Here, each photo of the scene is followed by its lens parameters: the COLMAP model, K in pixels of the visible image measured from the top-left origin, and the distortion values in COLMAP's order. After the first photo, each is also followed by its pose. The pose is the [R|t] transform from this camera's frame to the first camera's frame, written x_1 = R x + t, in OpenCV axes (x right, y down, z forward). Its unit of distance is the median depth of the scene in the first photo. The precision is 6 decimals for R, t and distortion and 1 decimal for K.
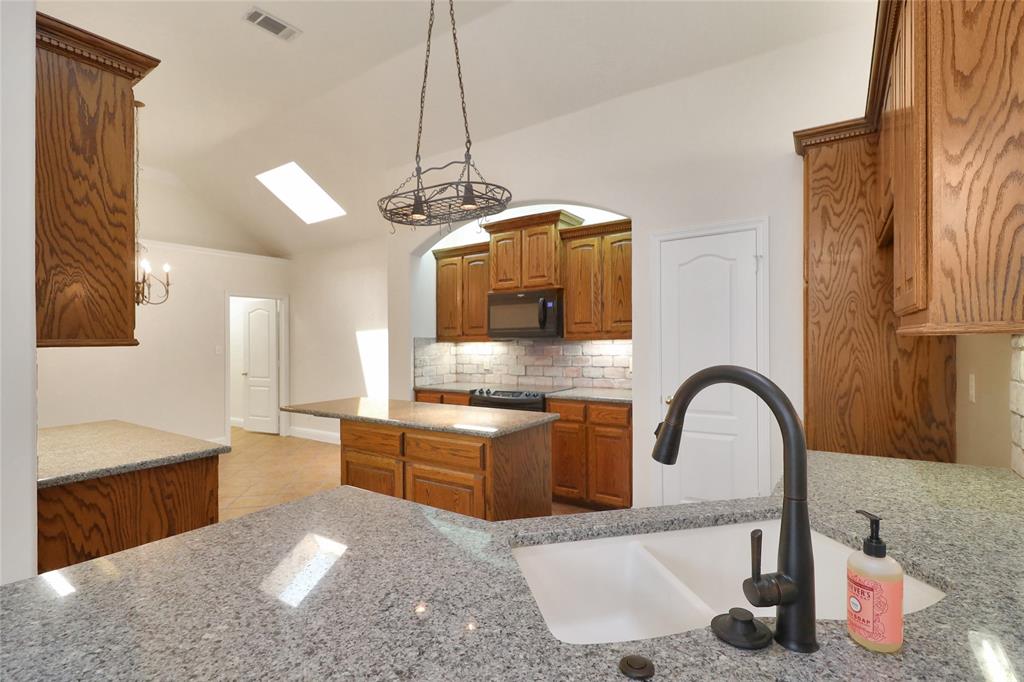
lens RADIAL K [[482.6, 0, 509.9], [0, 482.6, 339.7], [0, 0, 1]] dist [-0.015214, -0.000416]
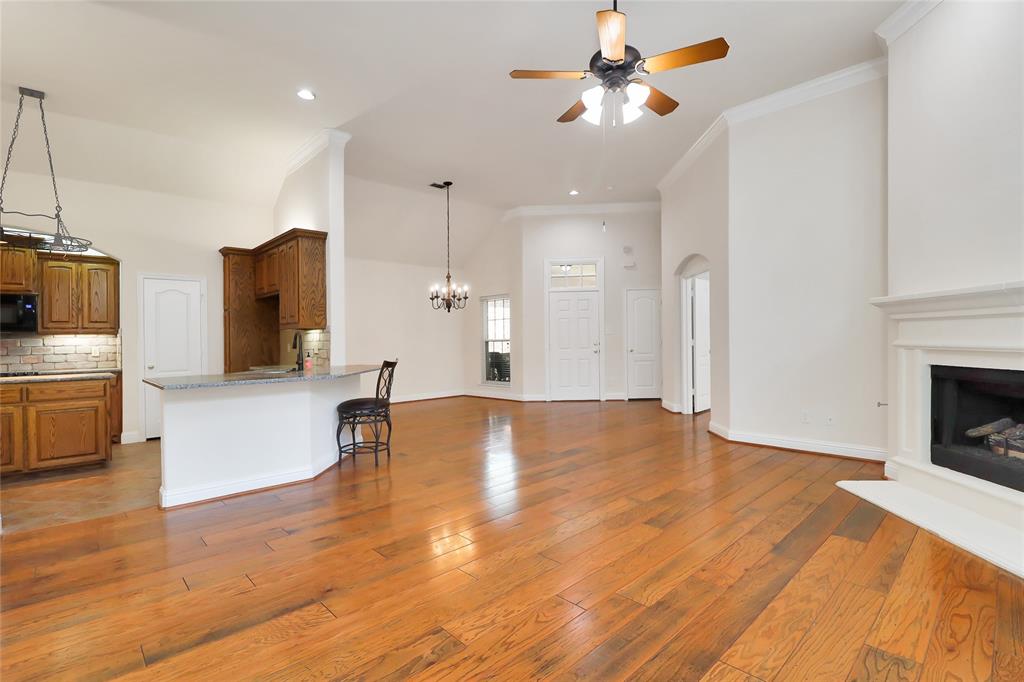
lens RADIAL K [[482.6, 0, 512.0], [0, 482.6, 341.5], [0, 0, 1]] dist [-0.015214, -0.000416]
pose [[0.209692, 0.008937, 0.977727, -0.967046], [0.013106, 0.999843, -0.011950, 0.059451], [-0.977680, 0.015320, 0.209542, -0.599751]]
